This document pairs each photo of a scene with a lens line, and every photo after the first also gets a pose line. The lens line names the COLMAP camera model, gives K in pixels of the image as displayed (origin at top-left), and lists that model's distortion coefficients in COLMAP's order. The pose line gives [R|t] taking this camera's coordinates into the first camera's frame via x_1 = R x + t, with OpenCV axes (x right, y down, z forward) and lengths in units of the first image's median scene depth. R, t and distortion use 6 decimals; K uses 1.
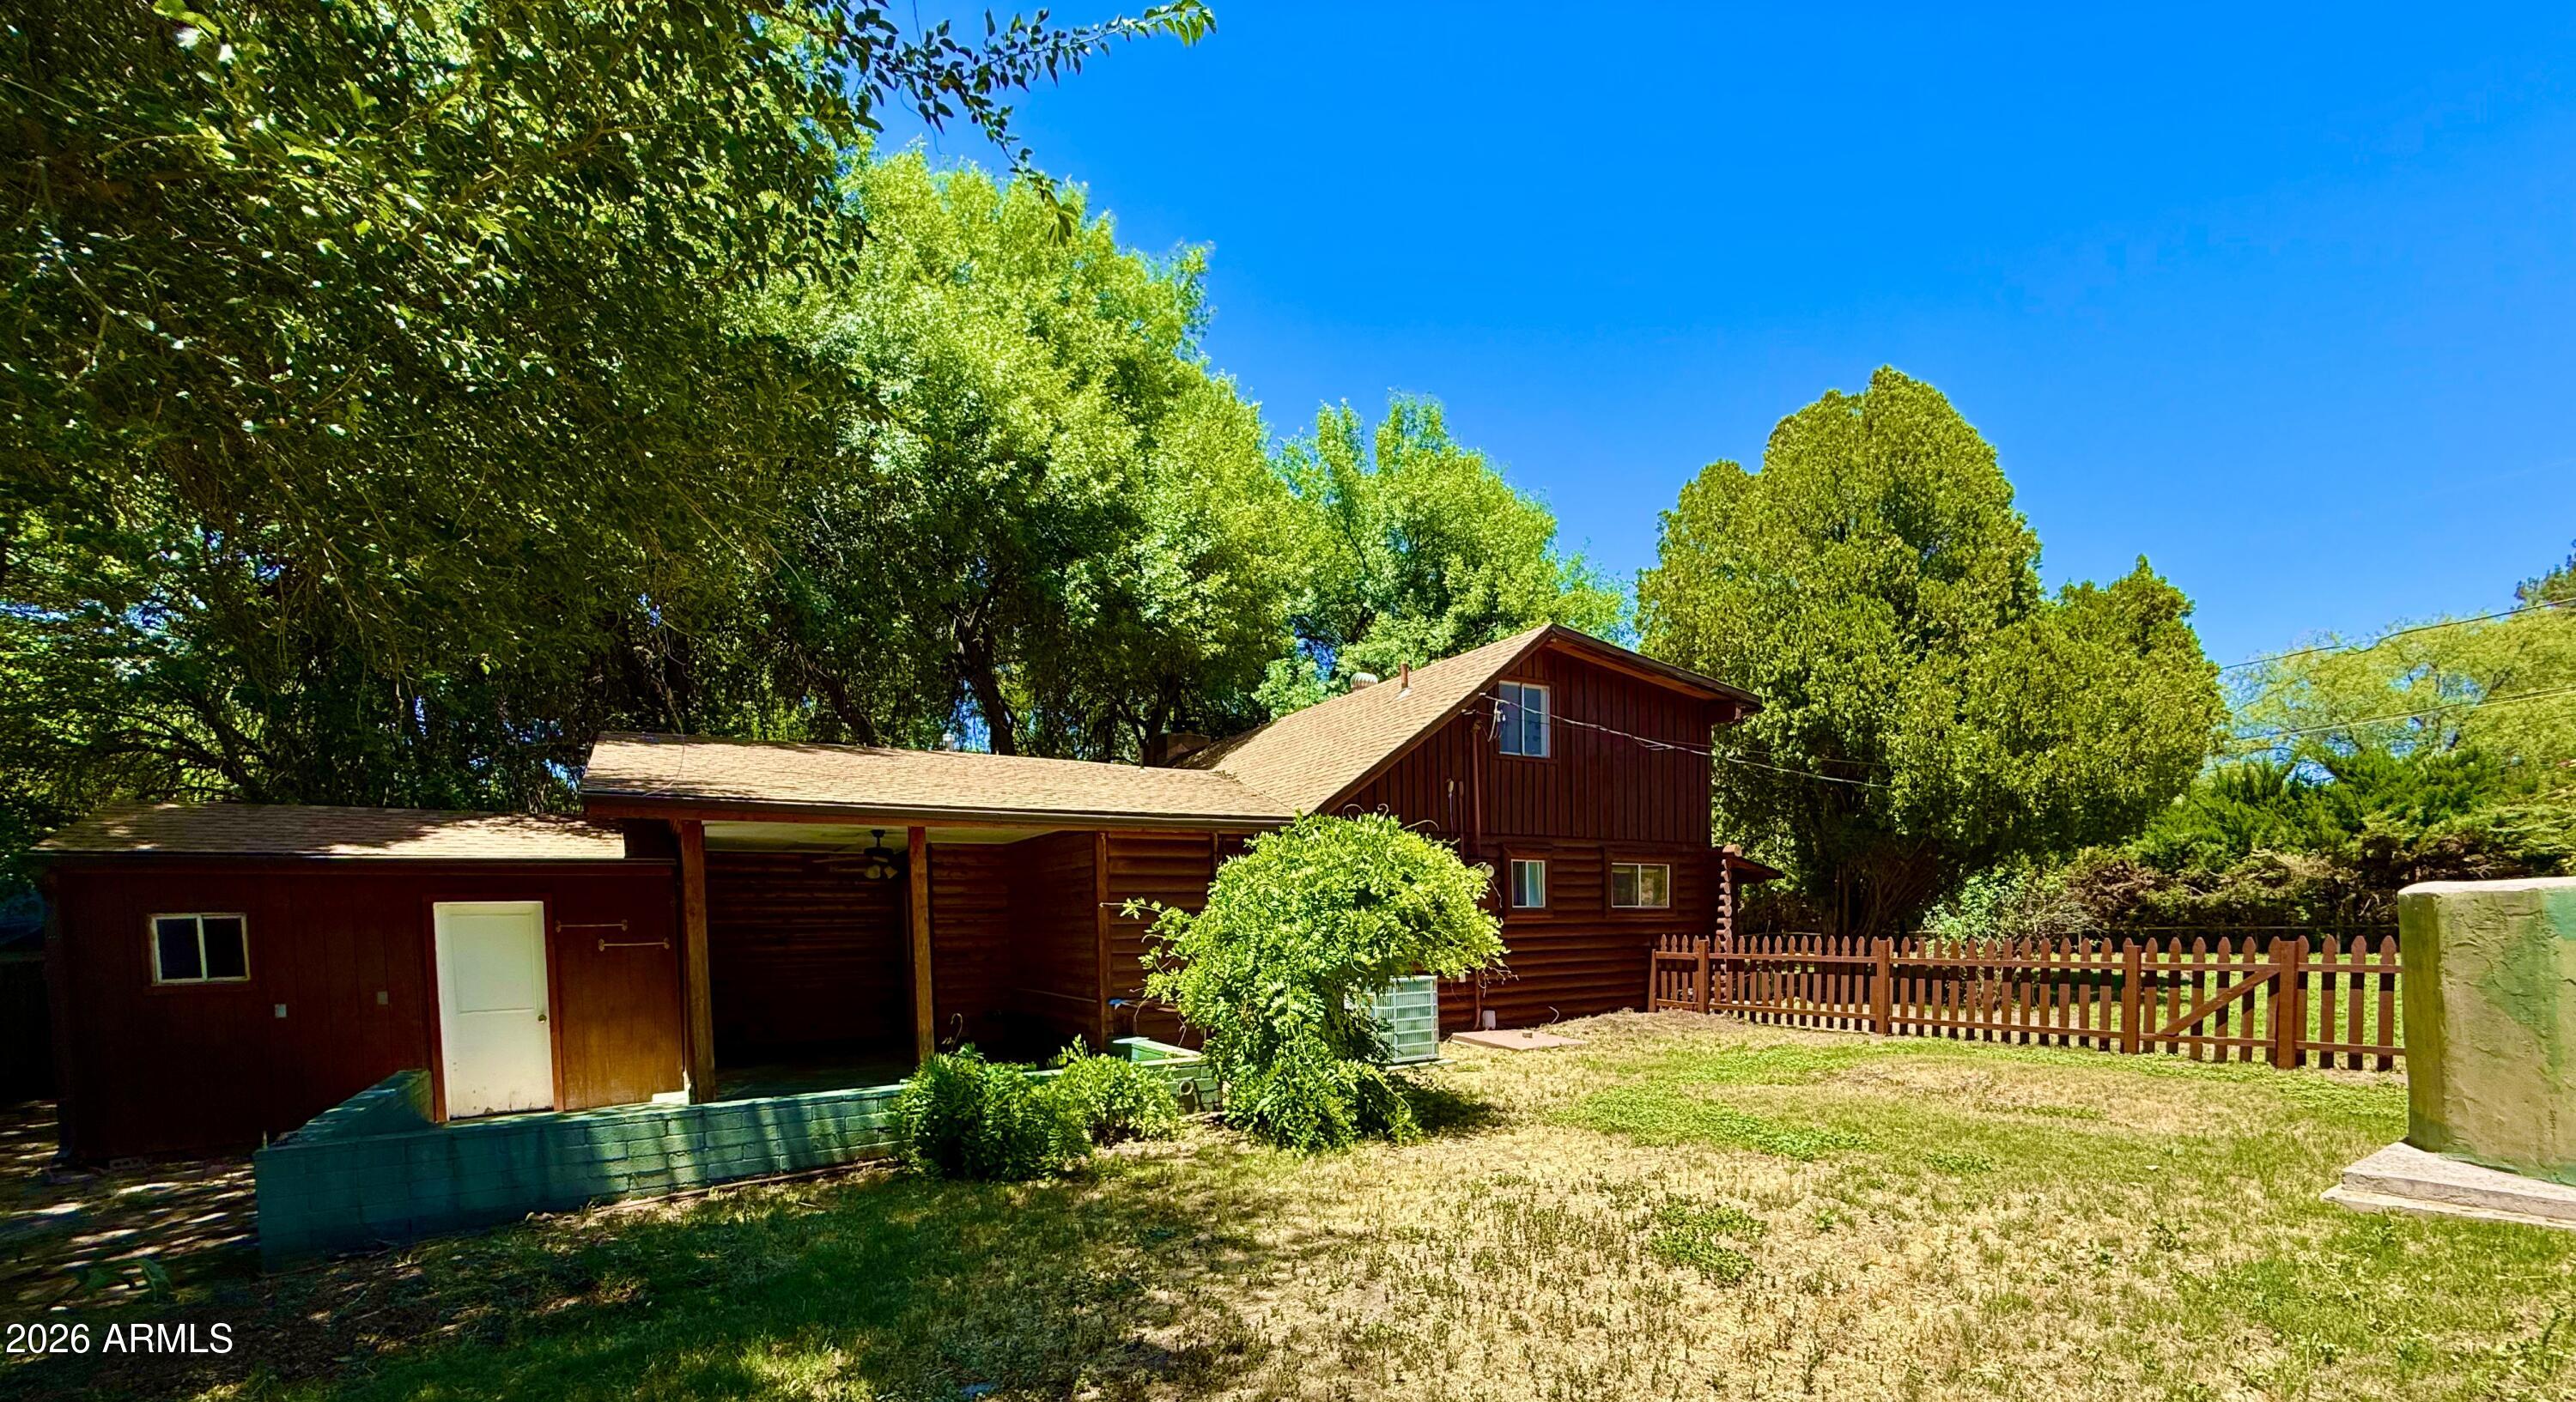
lens RADIAL K [[1025.9, 0, 1296.2], [0, 1025.9, 980.1], [0, 0, 1]] dist [-0.000647, -0.000177]
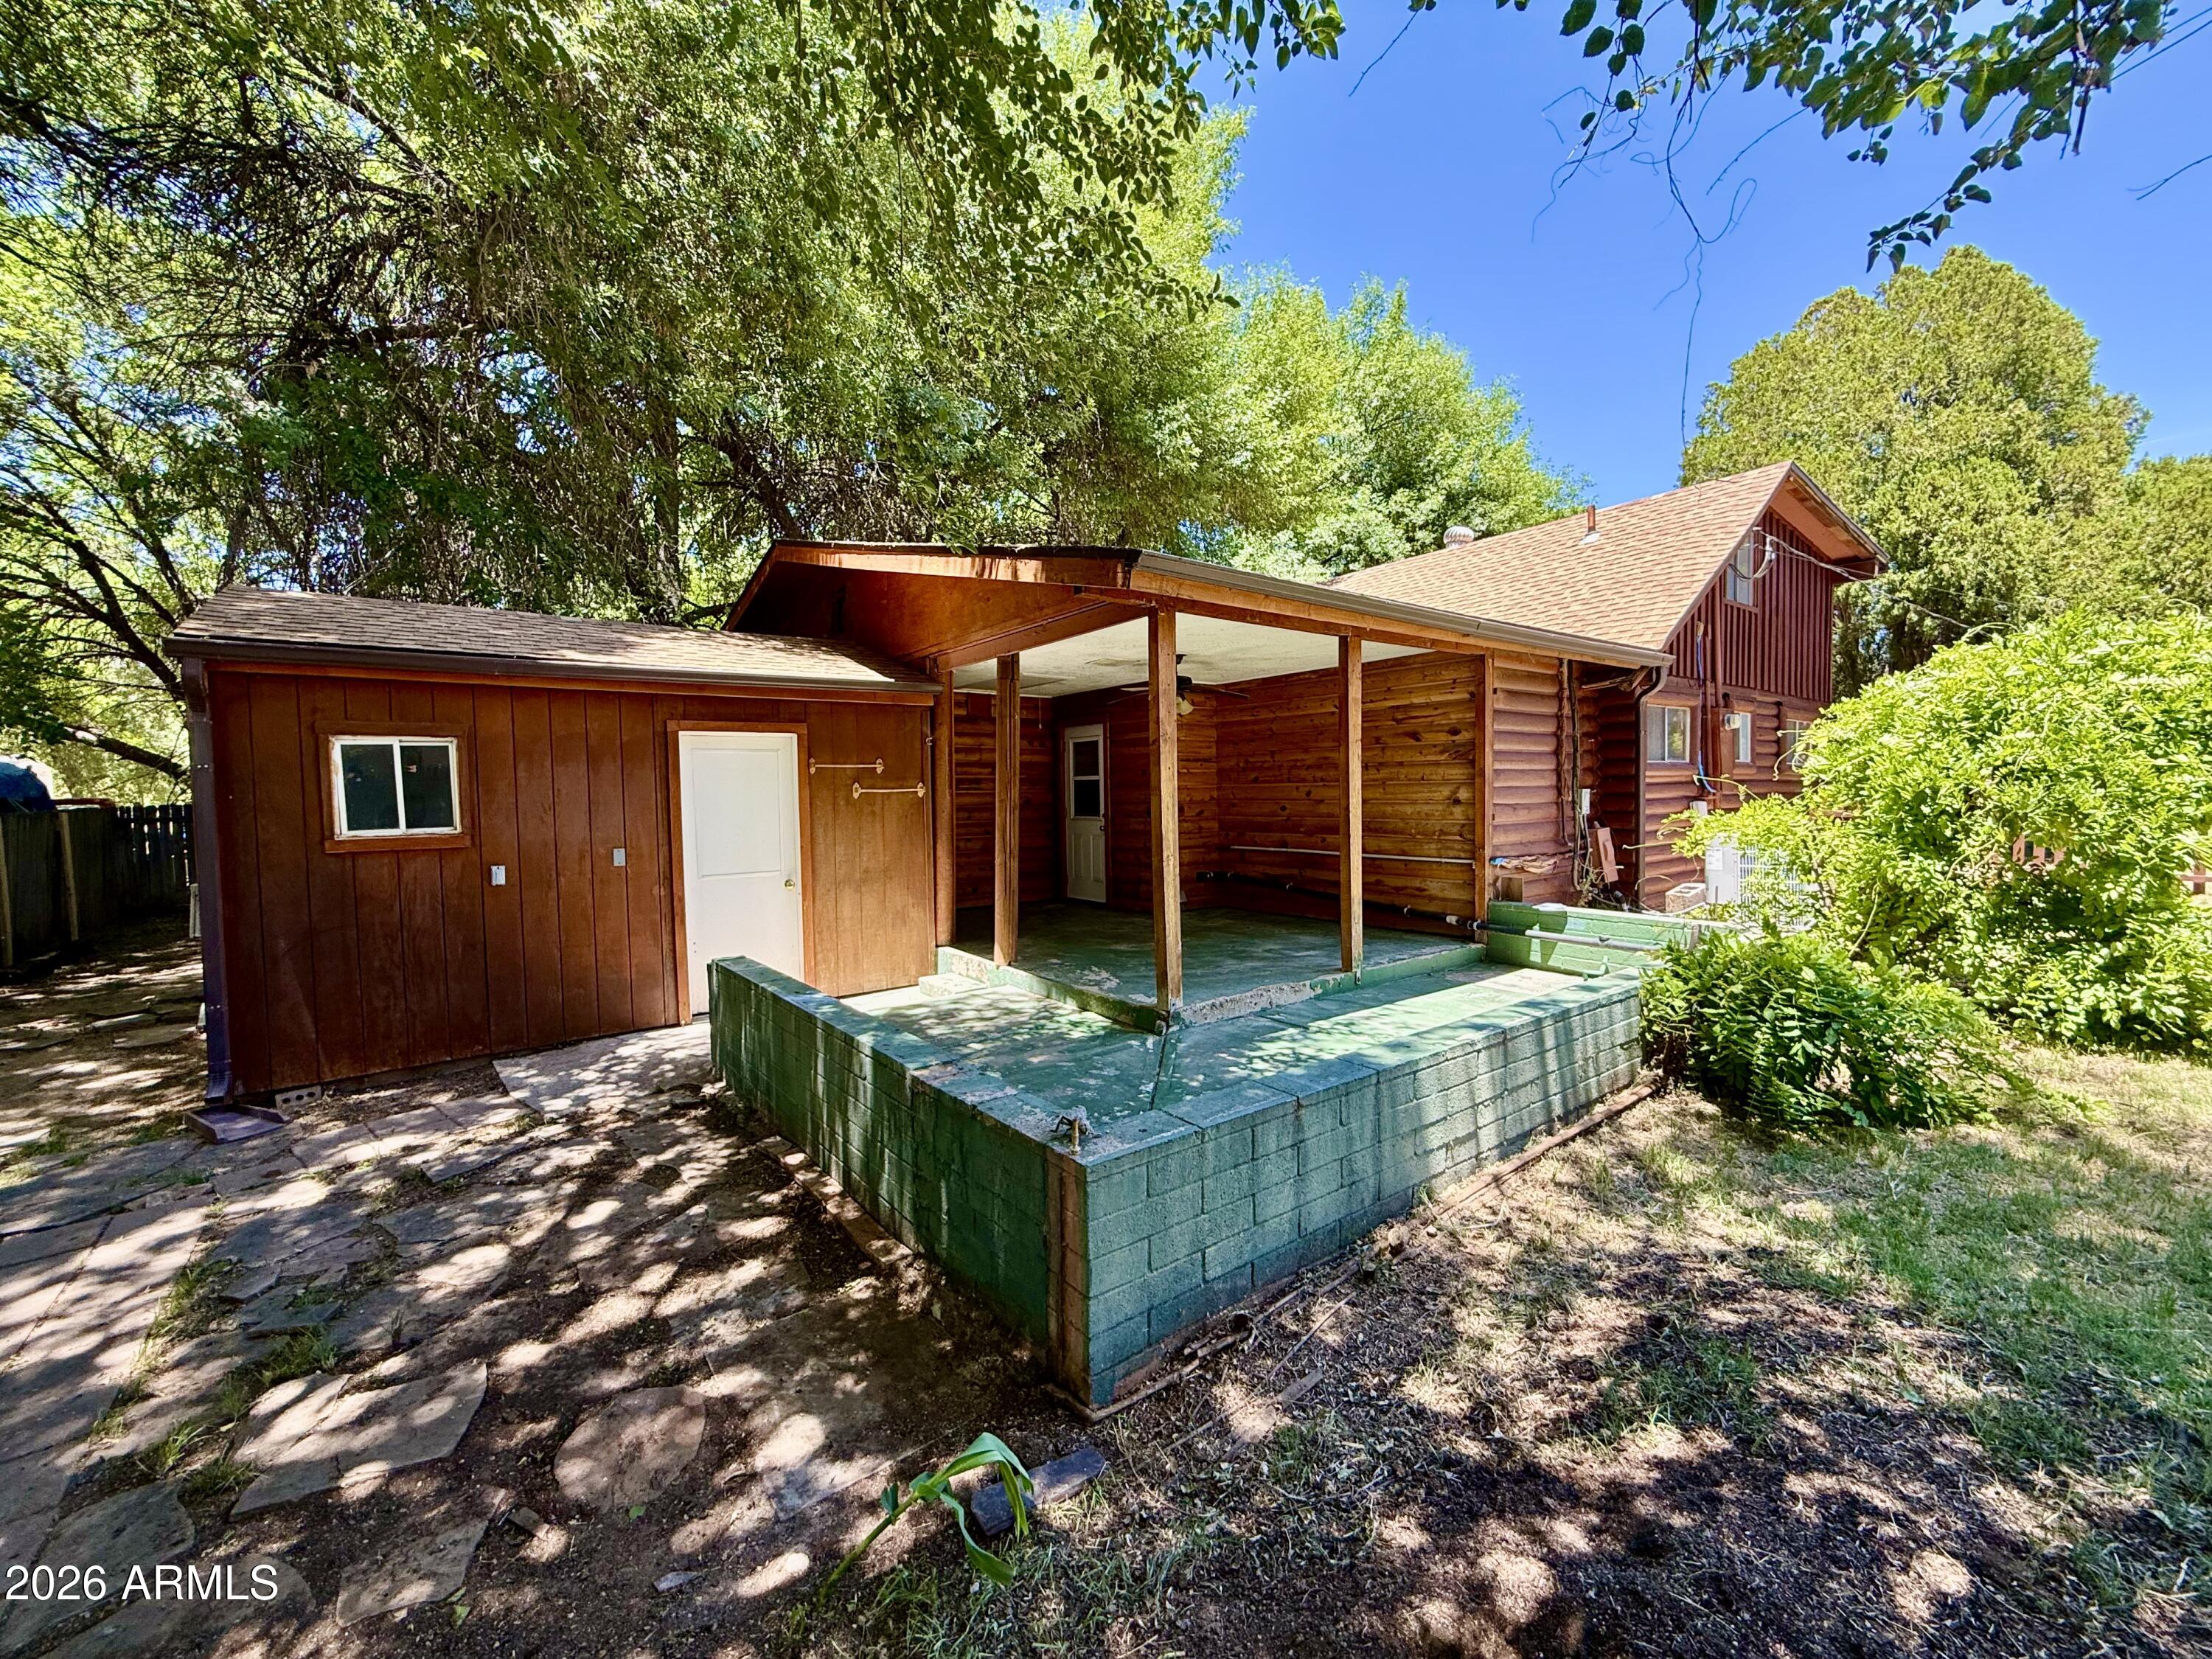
lens RADIAL K [[886.6, 0, 1105.7], [0, 886.6, 829.3], [0, 0, 1]] dist [0.002955, 0.000209]
pose [[0.996293, 0.001045, 0.086021, -0.551534], [0.000714, 0.999791, -0.020413, 0.009458], [-0.086025, 0.020399, 0.996084, 0.303759]]
